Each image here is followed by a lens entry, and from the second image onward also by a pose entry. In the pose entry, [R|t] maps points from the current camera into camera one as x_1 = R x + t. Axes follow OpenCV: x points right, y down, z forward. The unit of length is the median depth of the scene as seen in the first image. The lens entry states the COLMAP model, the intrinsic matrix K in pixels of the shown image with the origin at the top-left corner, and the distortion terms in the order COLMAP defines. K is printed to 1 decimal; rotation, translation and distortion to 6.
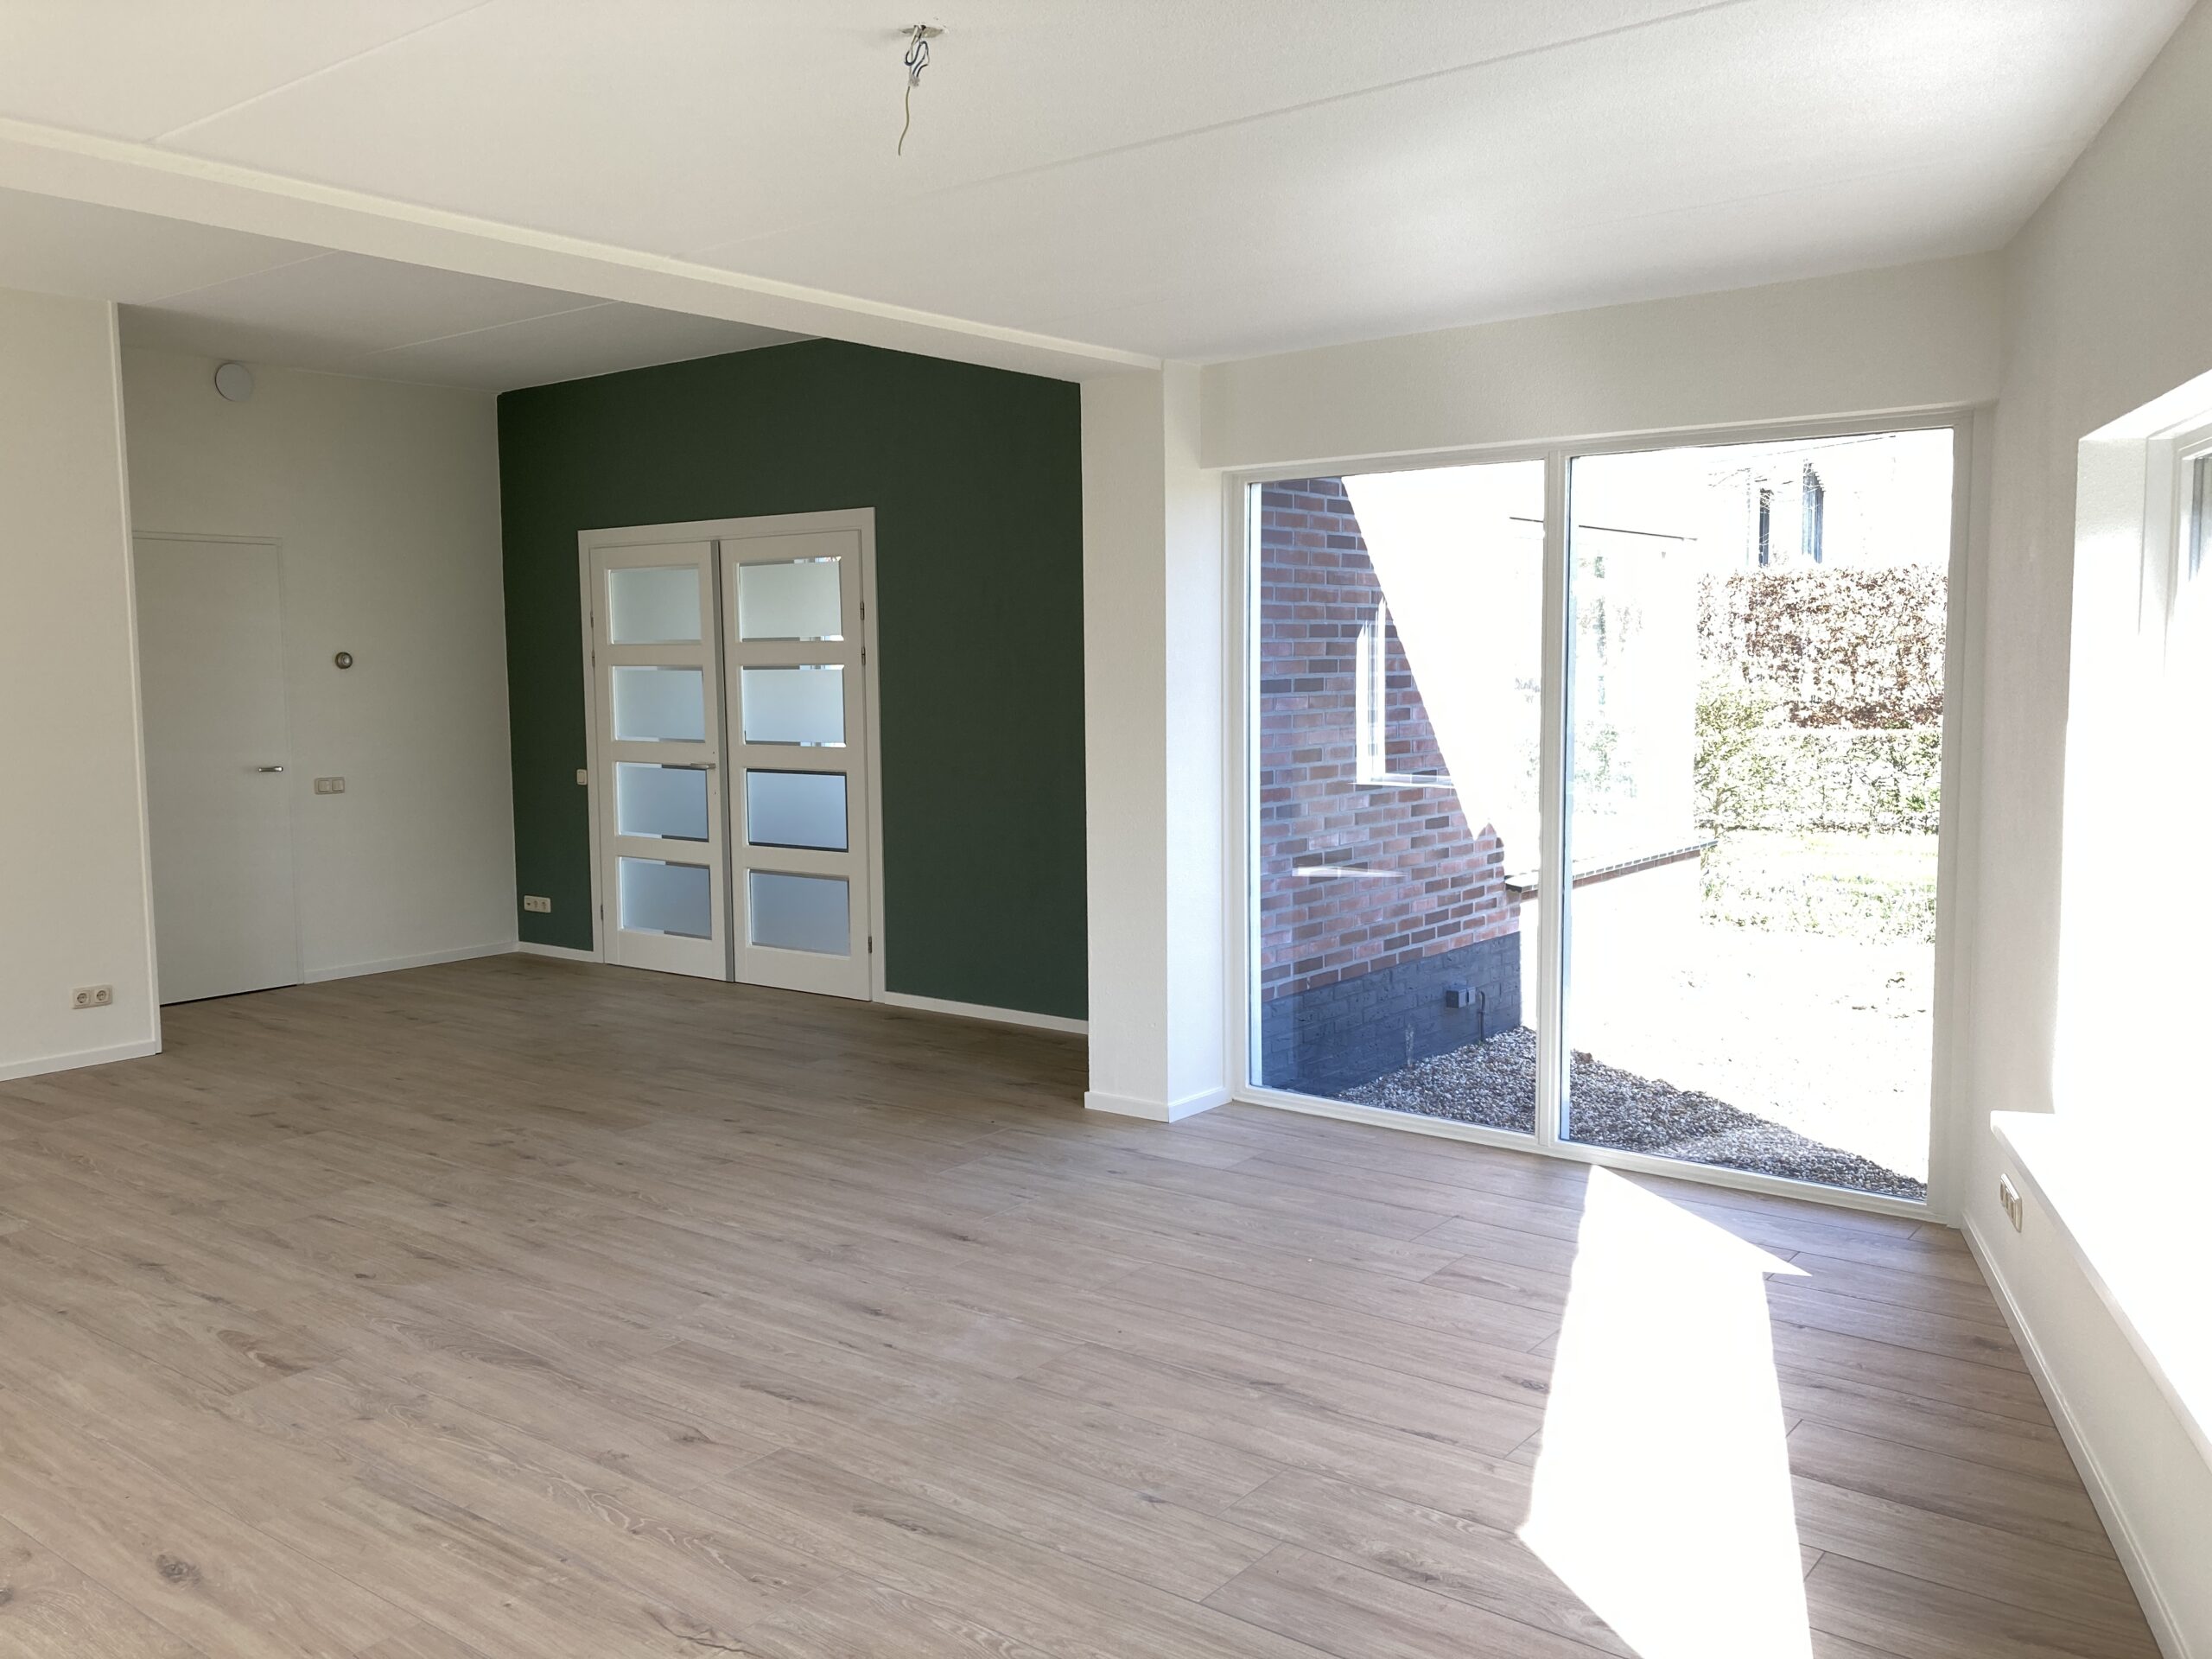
lens RADIAL K [[1821.0, 0, 1105.8], [0, 1821.0, 830.8], [0, 0, 1]] dist [-0.006448, 0.001128]
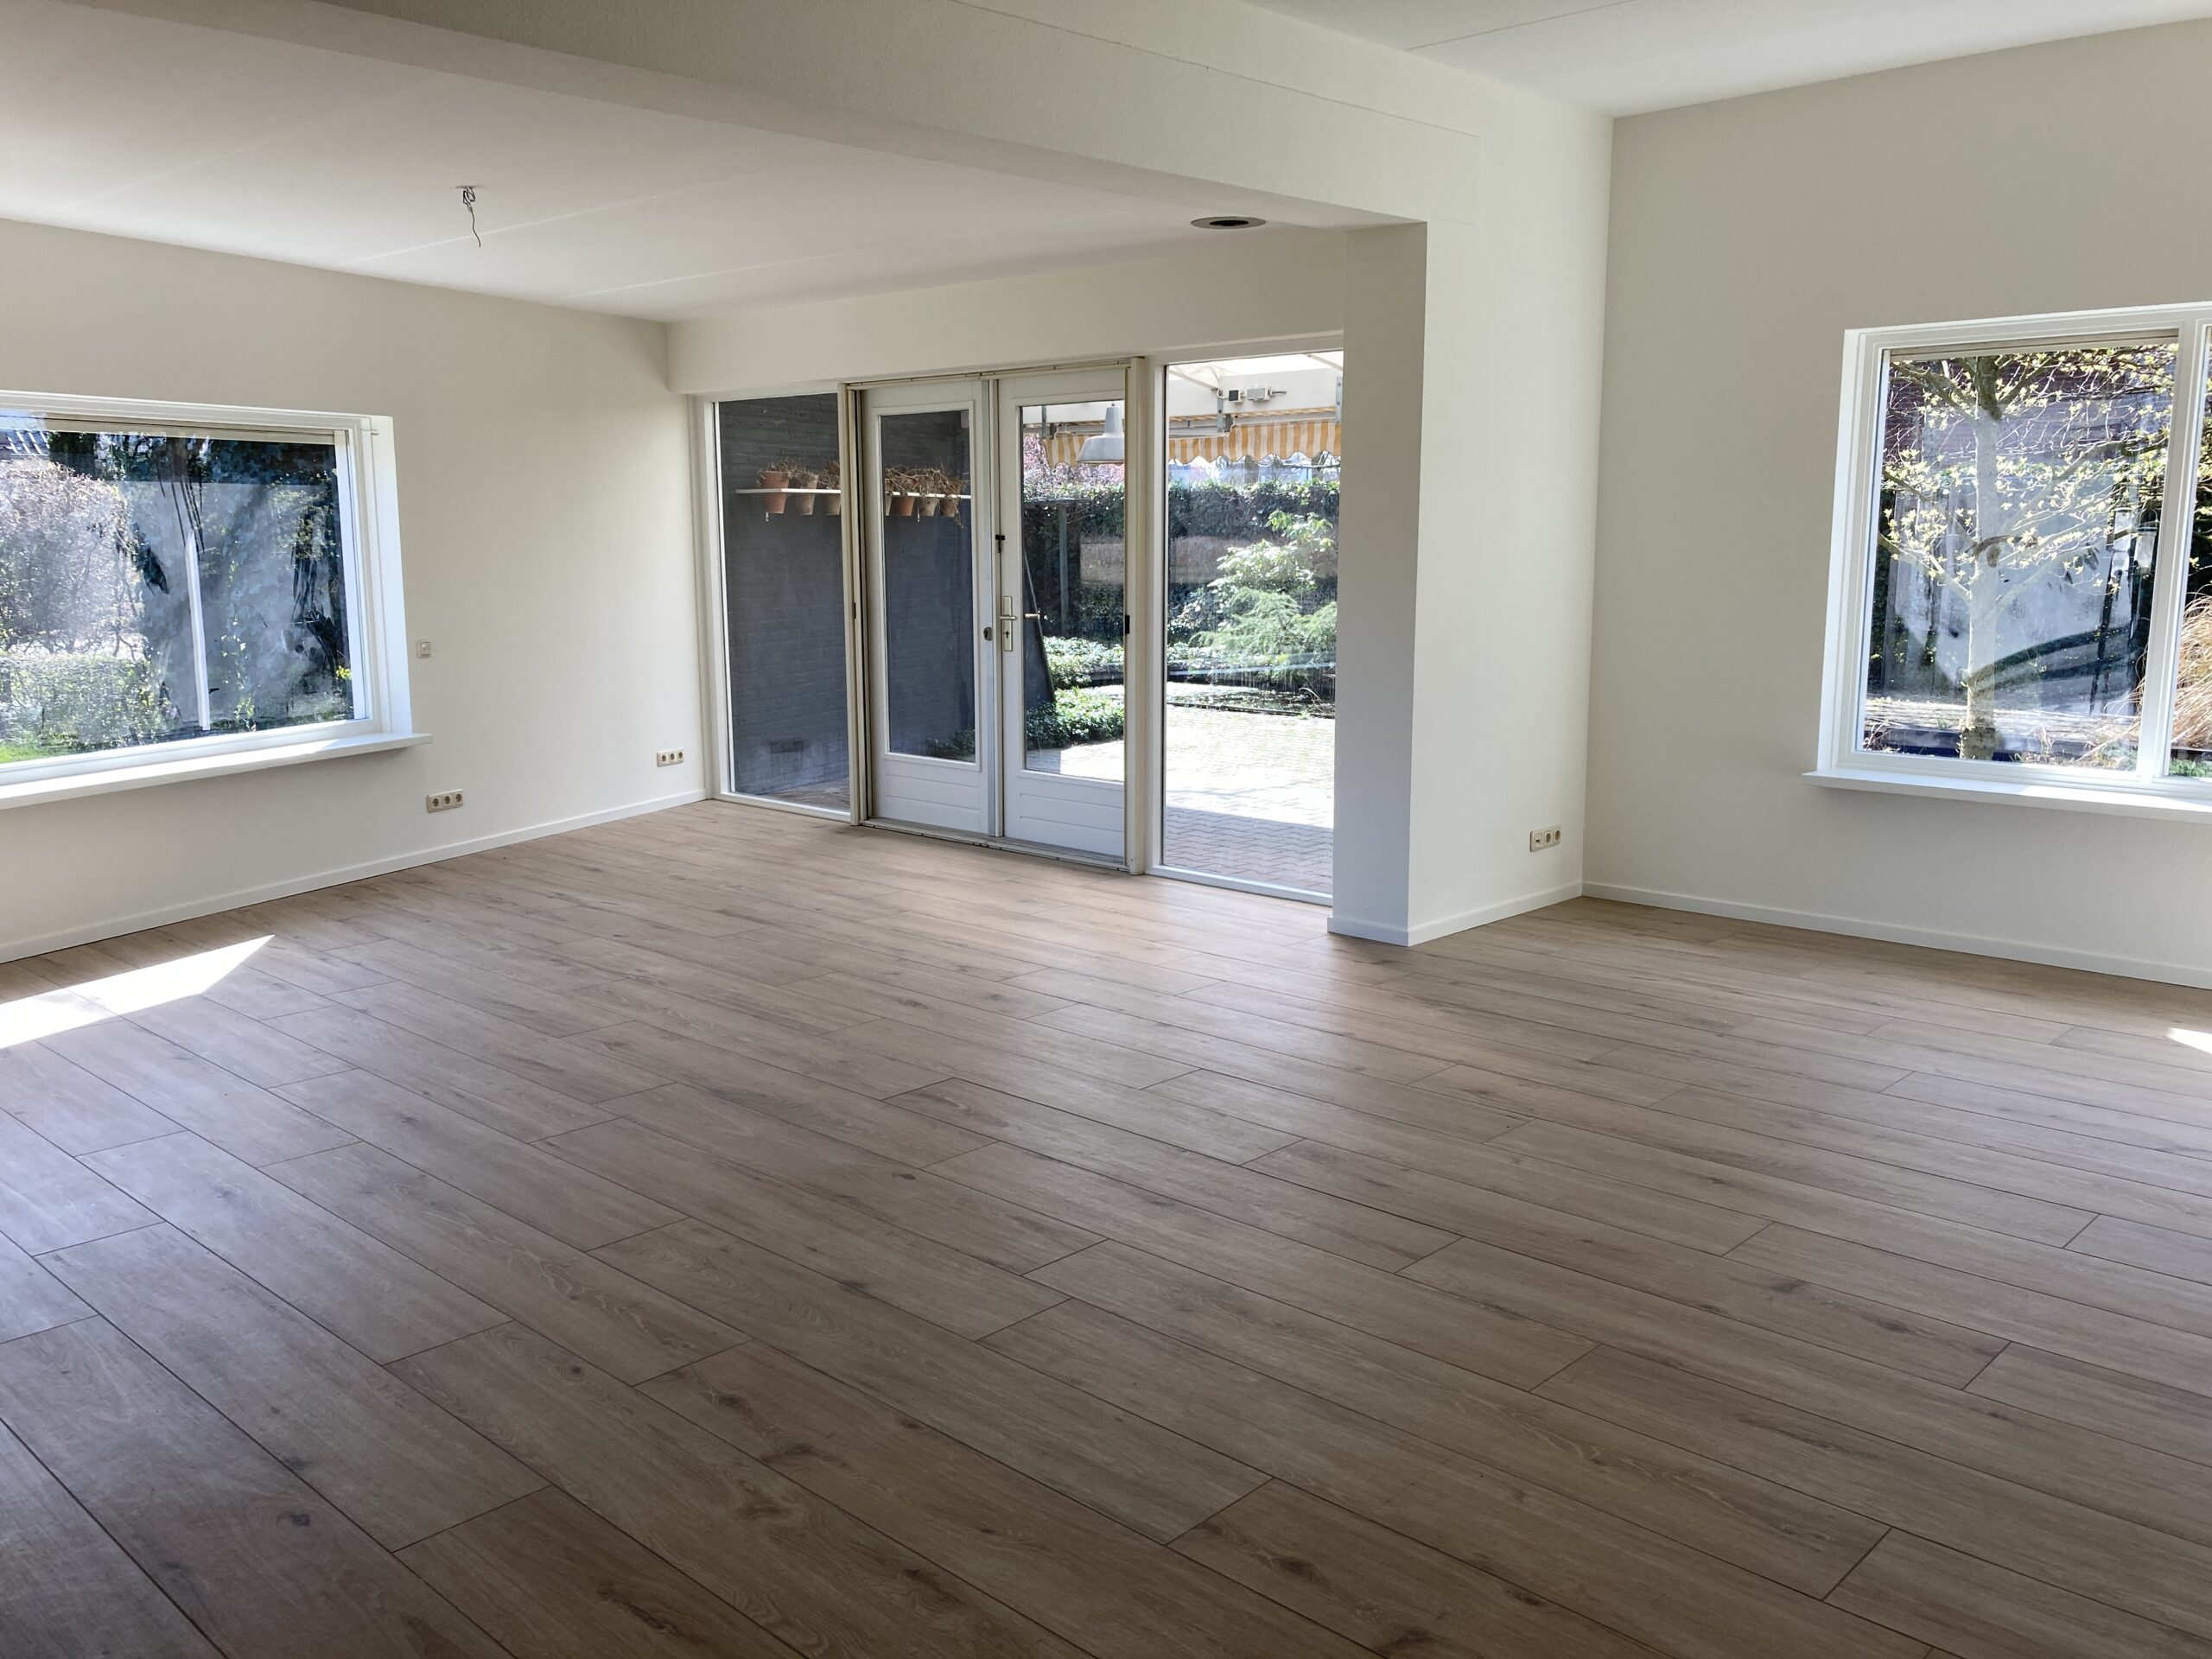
lens RADIAL K [[1821.0, 0, 1106.2], [0, 1821.0, 831.7], [0, 0, 1]] dist [-0.006448, 0.001128]
pose [[-0.995125, -0.002663, 0.098584, -0.671380], [0.022692, 0.966631, 0.255168, -0.168359], [-0.095974, 0.256161, -0.961858, 2.046793]]
